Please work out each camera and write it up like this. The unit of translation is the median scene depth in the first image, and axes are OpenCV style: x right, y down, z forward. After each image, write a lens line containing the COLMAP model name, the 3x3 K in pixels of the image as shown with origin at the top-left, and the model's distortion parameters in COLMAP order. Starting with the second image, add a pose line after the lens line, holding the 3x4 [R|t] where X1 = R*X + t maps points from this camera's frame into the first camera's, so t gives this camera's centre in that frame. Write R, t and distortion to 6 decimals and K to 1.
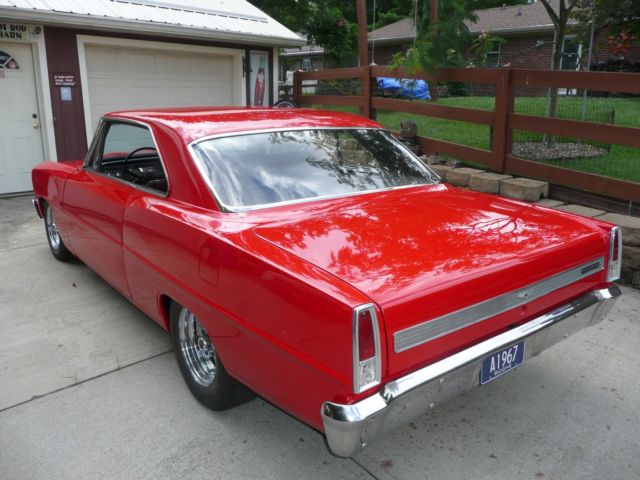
lens RADIAL K [[529.7, 0, 320.2], [0, 529.7, 239.6], [0, 0, 1]] dist [-0.016906, 0.001464]
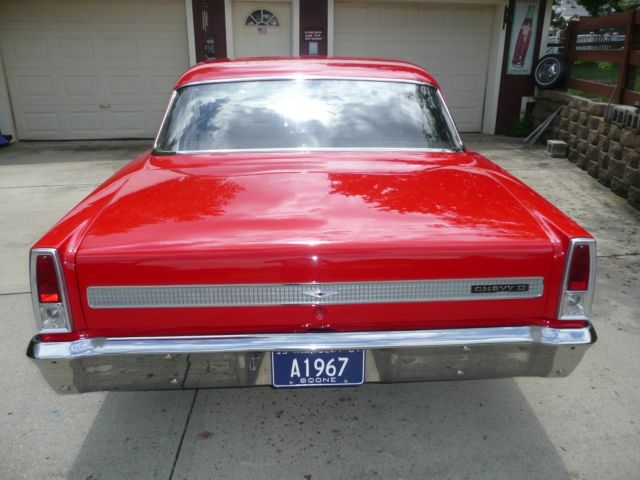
lens RADIAL K [[529.7, 0, 319.8], [0, 529.7, 239.9], [0, 0, 1]] dist [-0.016906, 0.001464]
pose [[0.819864, 0.185970, -0.541514, 0.203838], [-0.145869, 0.982416, 0.116539, -0.016125], [0.553665, -0.016556, 0.832575, 0.090875]]
